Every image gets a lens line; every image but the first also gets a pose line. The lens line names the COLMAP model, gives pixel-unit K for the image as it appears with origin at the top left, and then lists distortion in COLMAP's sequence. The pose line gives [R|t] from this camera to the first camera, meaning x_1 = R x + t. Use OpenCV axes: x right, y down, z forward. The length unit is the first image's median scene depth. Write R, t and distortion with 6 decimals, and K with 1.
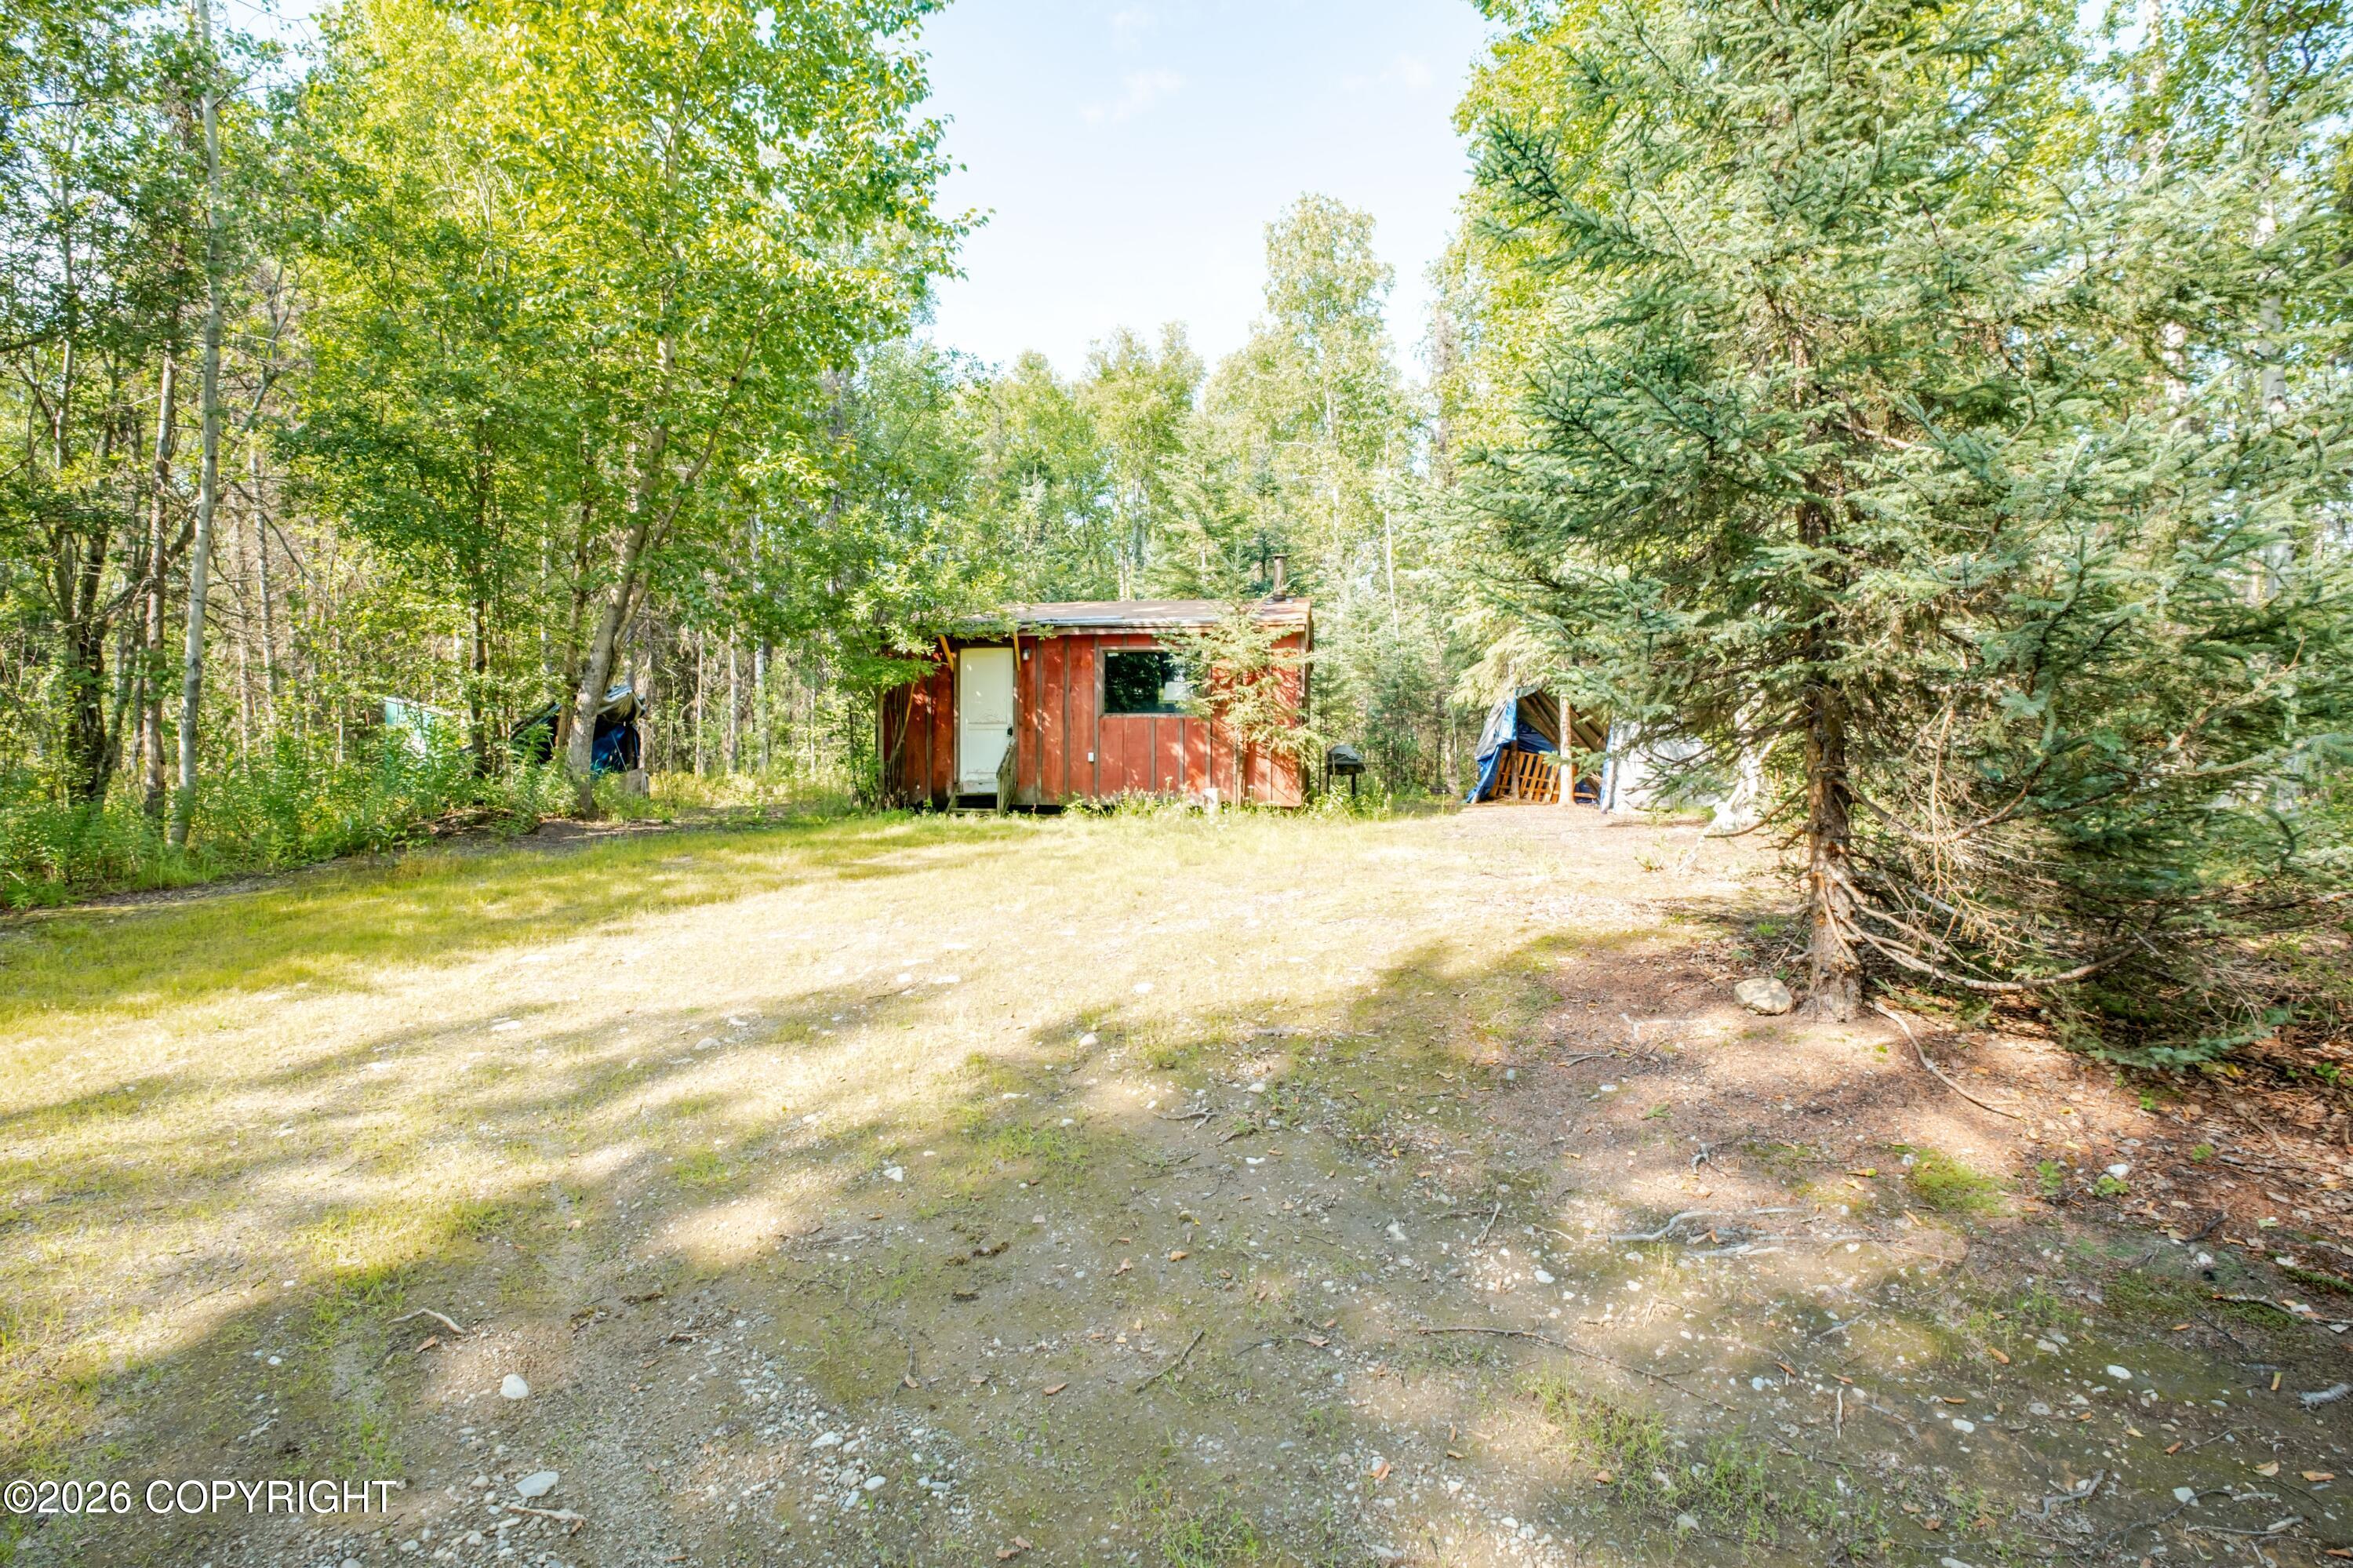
lens RADIAL K [[1043.3, 0, 1180.7], [0, 1043.3, 794.8], [0, 0, 1]] dist [-0.030311, -0.004358]
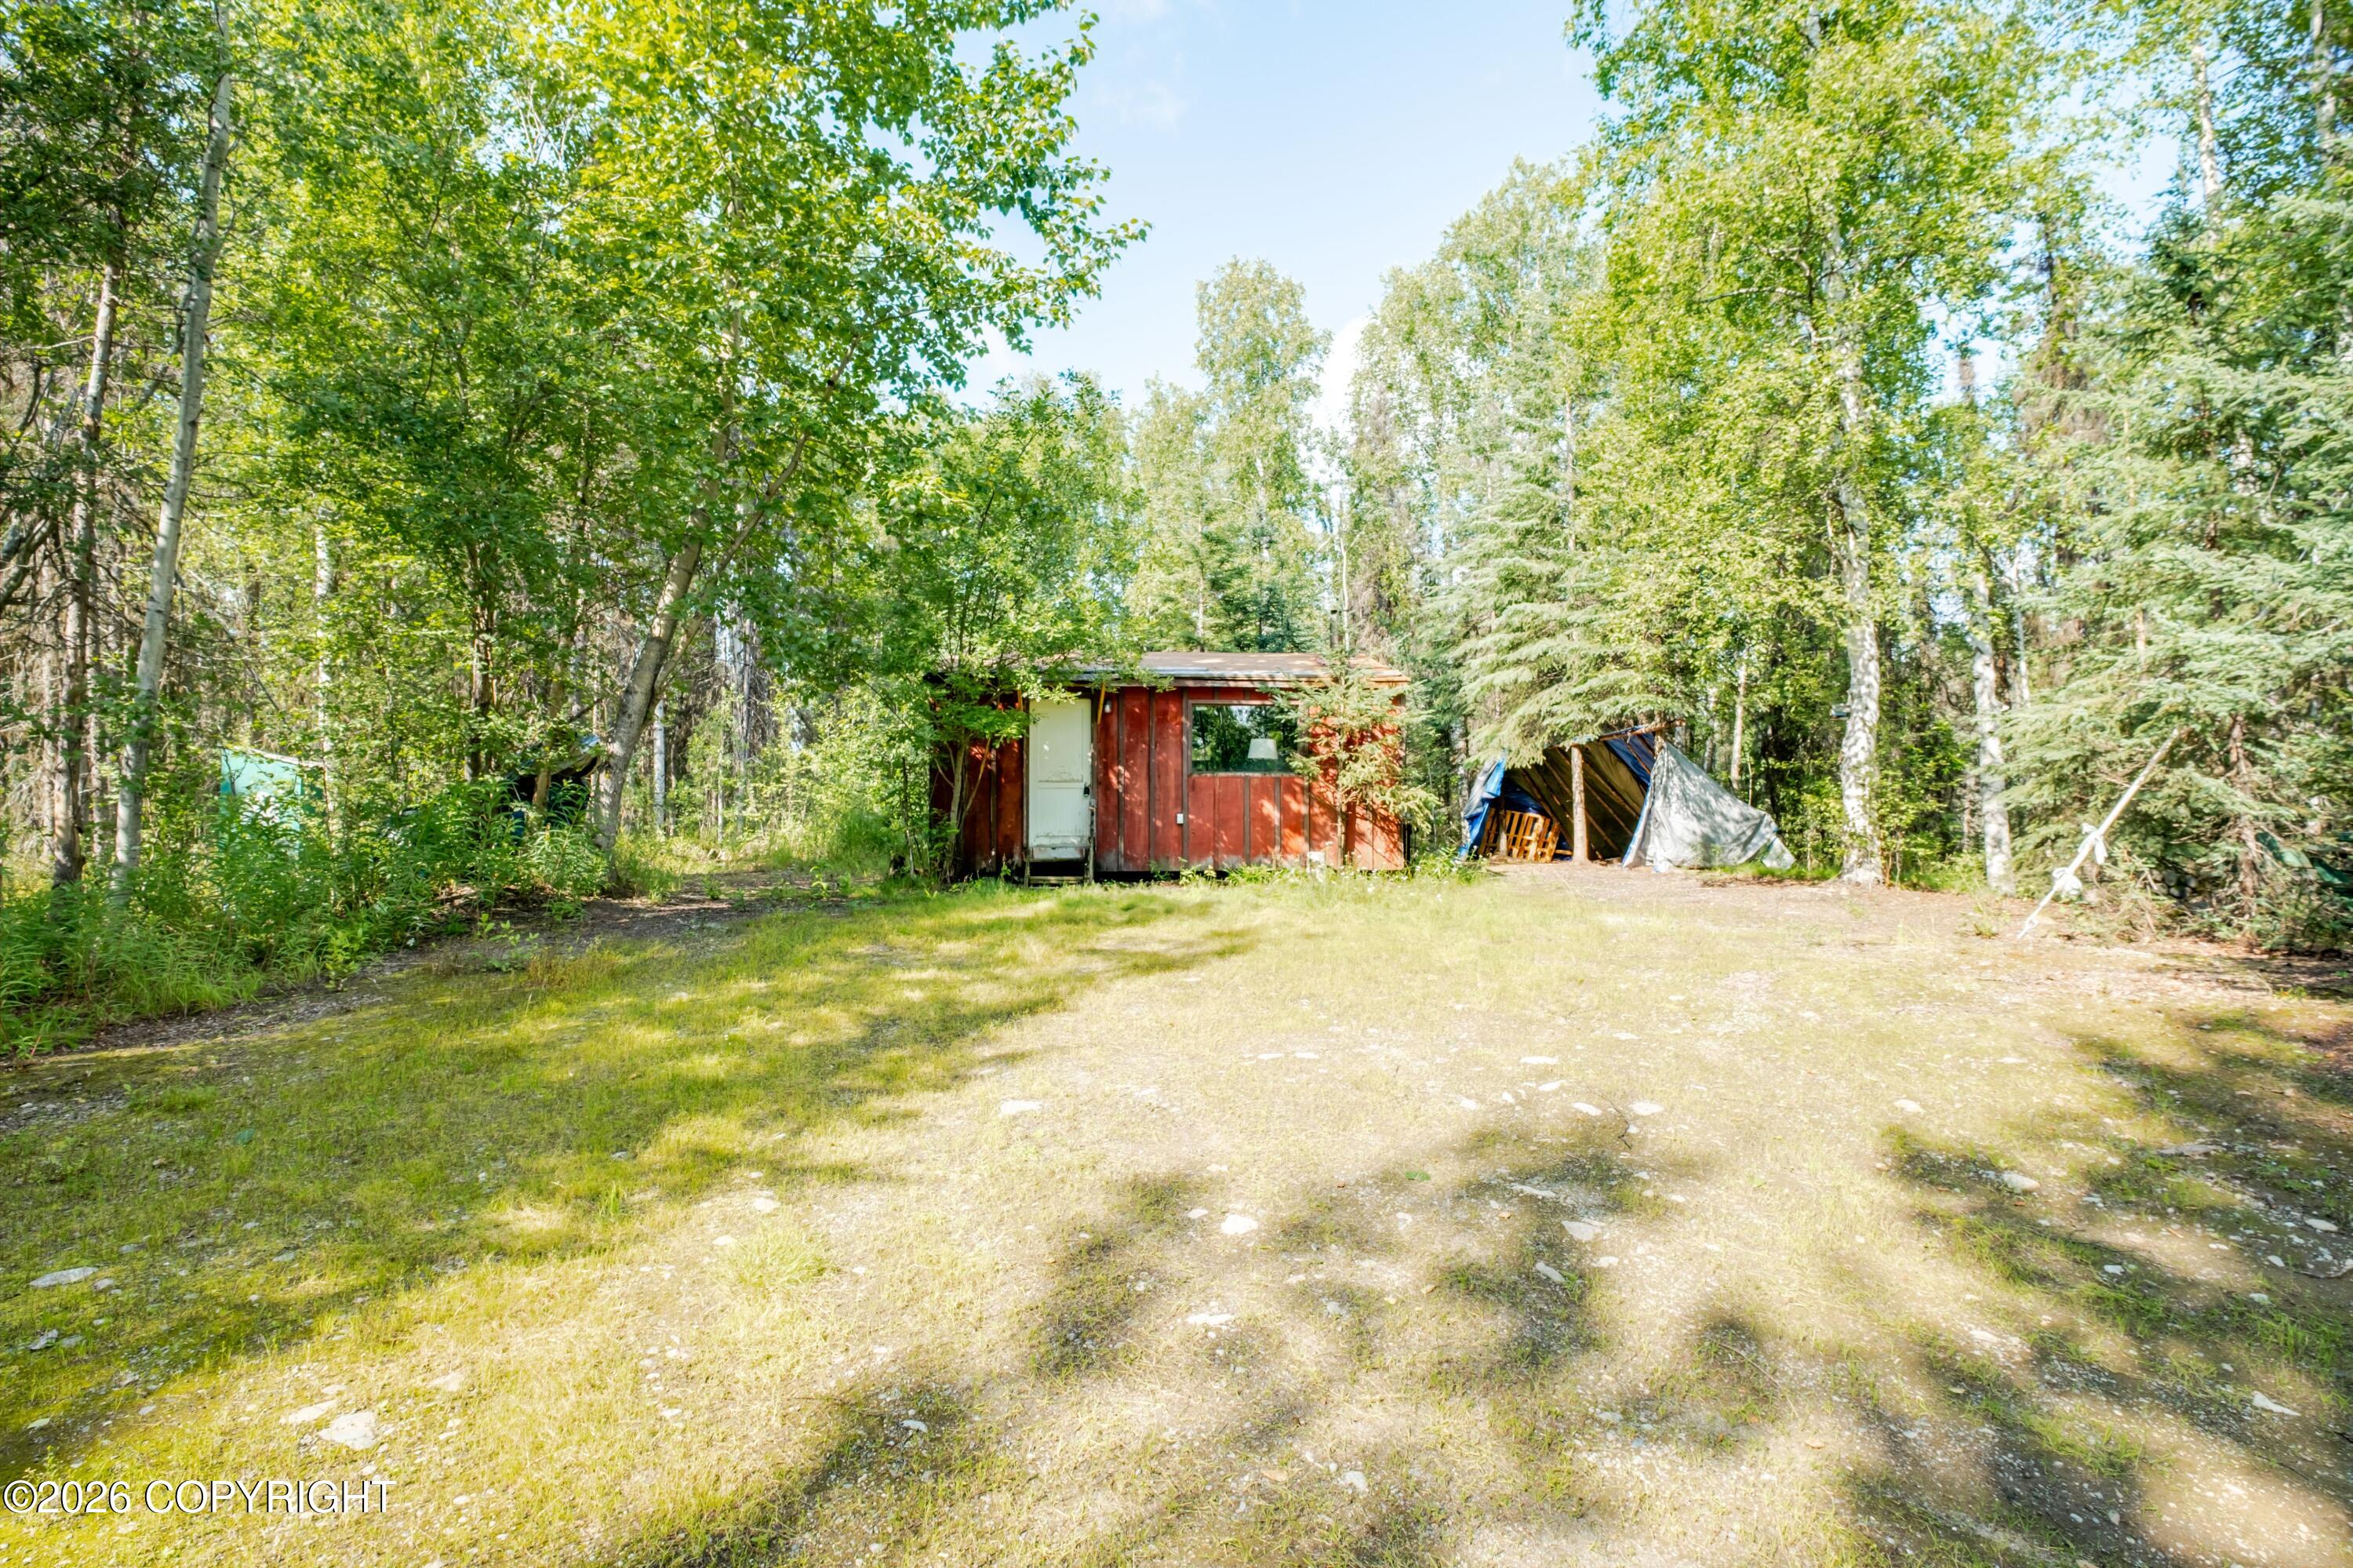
lens RADIAL K [[1043.3, 0, 1180.7], [0, 1043.3, 794.8], [0, 0, 1]] dist [-0.030311, -0.004358]
pose [[0.979236, 0.002382, 0.202709, -0.273661], [0.008218, 0.998643, -0.051435, -0.010015], [-0.202556, 0.052033, 0.977887, 0.097526]]
